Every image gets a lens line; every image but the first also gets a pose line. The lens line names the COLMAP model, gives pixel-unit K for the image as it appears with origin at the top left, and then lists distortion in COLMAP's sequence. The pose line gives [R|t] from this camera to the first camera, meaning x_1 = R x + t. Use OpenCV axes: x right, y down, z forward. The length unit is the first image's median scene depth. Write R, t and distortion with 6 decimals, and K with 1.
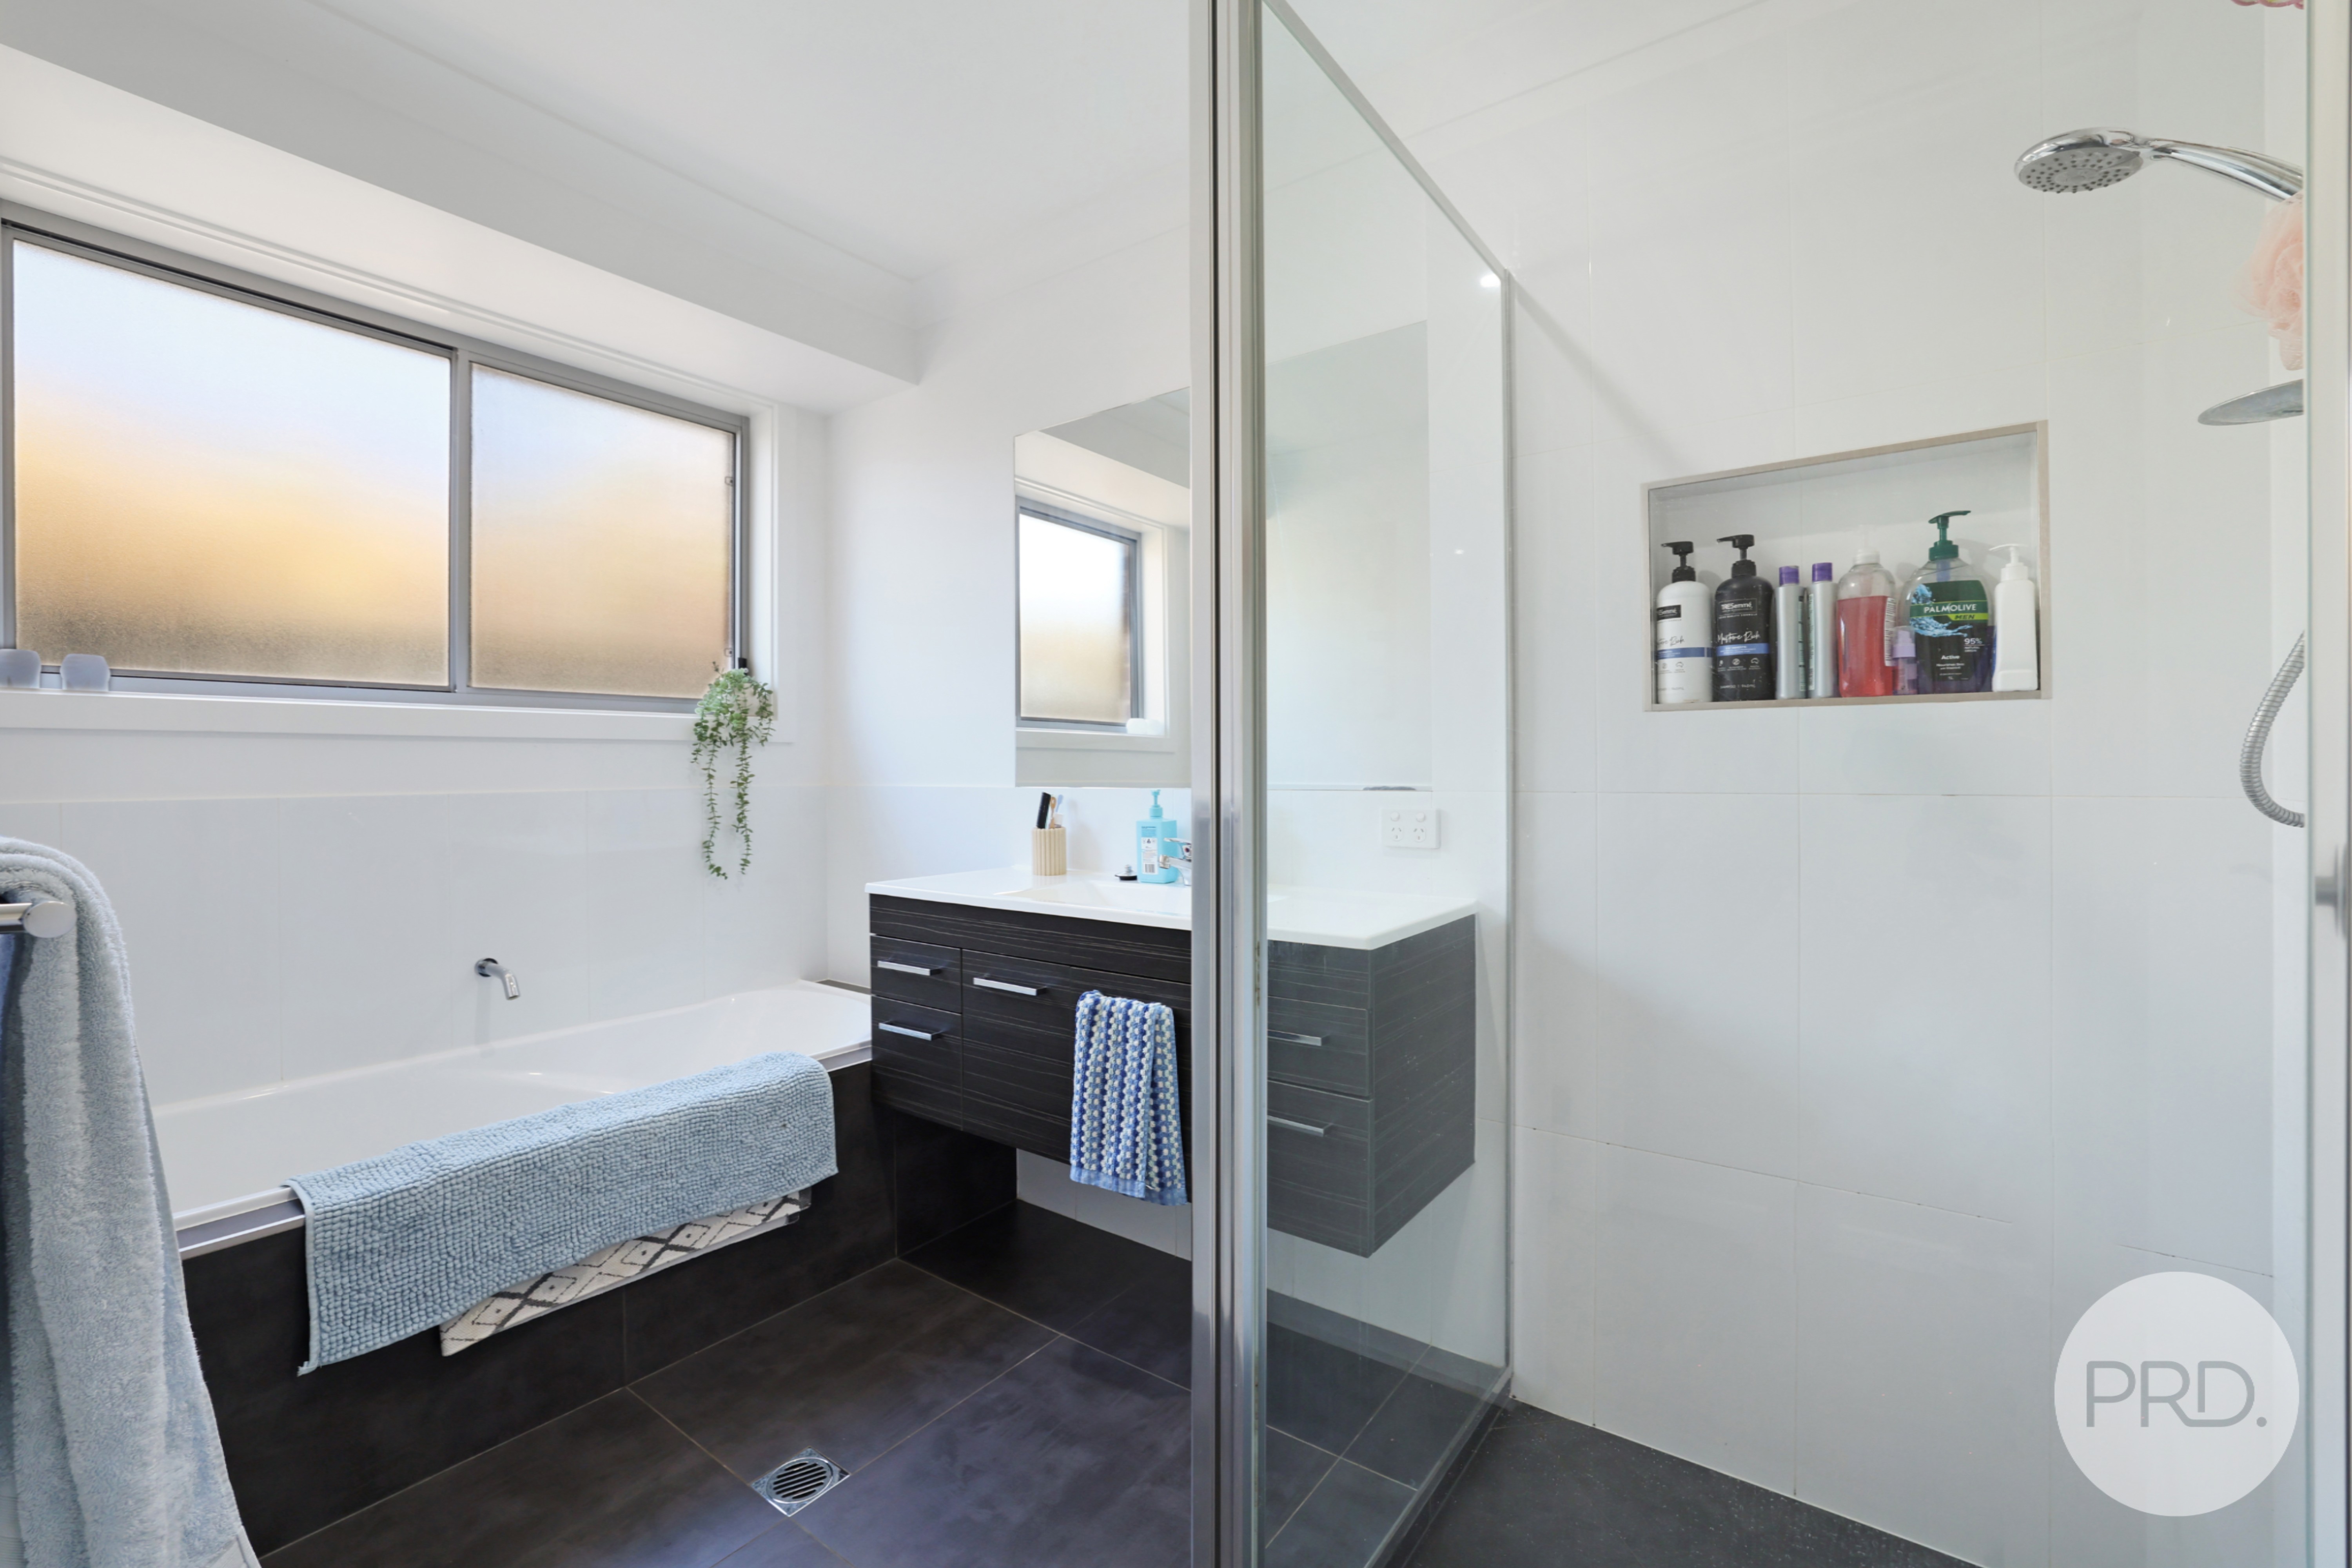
lens RADIAL K [[1057.4, 0, 1168.7], [0, 1057.4, 783.1], [0, 0, 1]] dist [-0.001526, -0.000324]
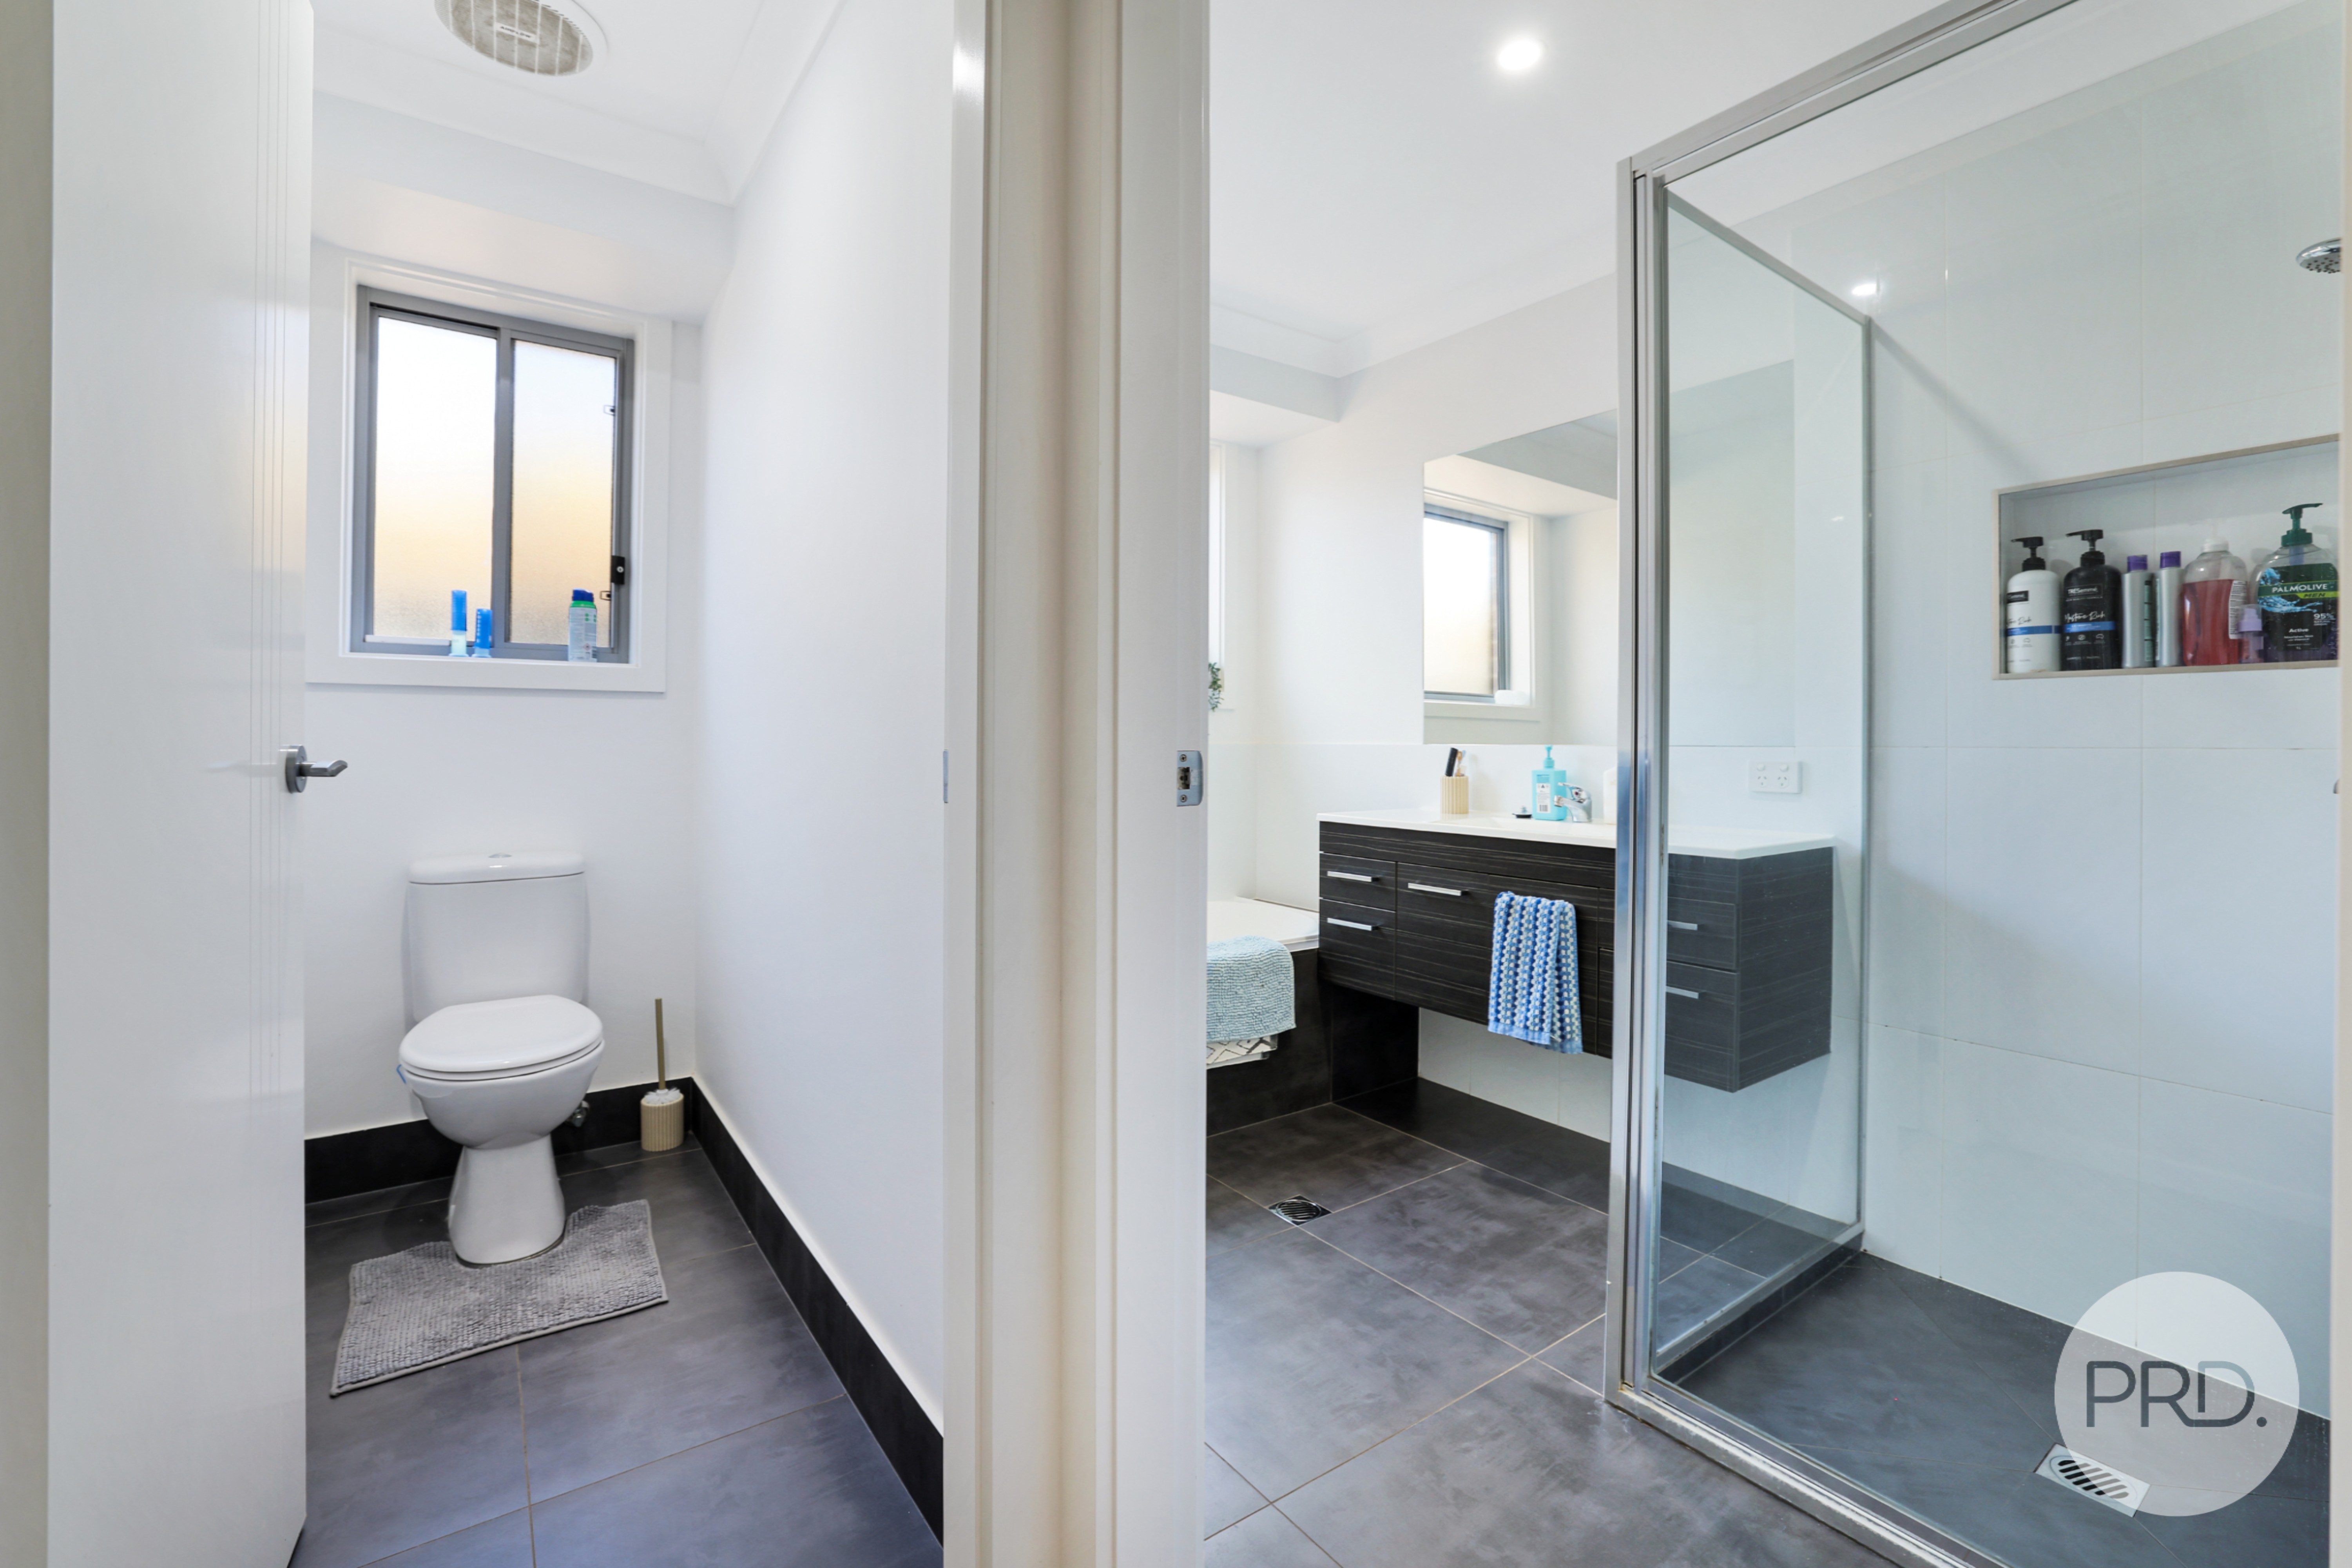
lens RADIAL K [[1002.5, 0, 1202.7], [0, 1002.5, 752.1], [0, 0, 1]] dist [-0.012607, 0.004526]
pose [[0.955109, 0.013103, -0.295965, -0.067799], [-0.013273, 0.999911, 0.001435, 0.023447], [0.295957, 0.002558, 0.955198, -0.324523]]
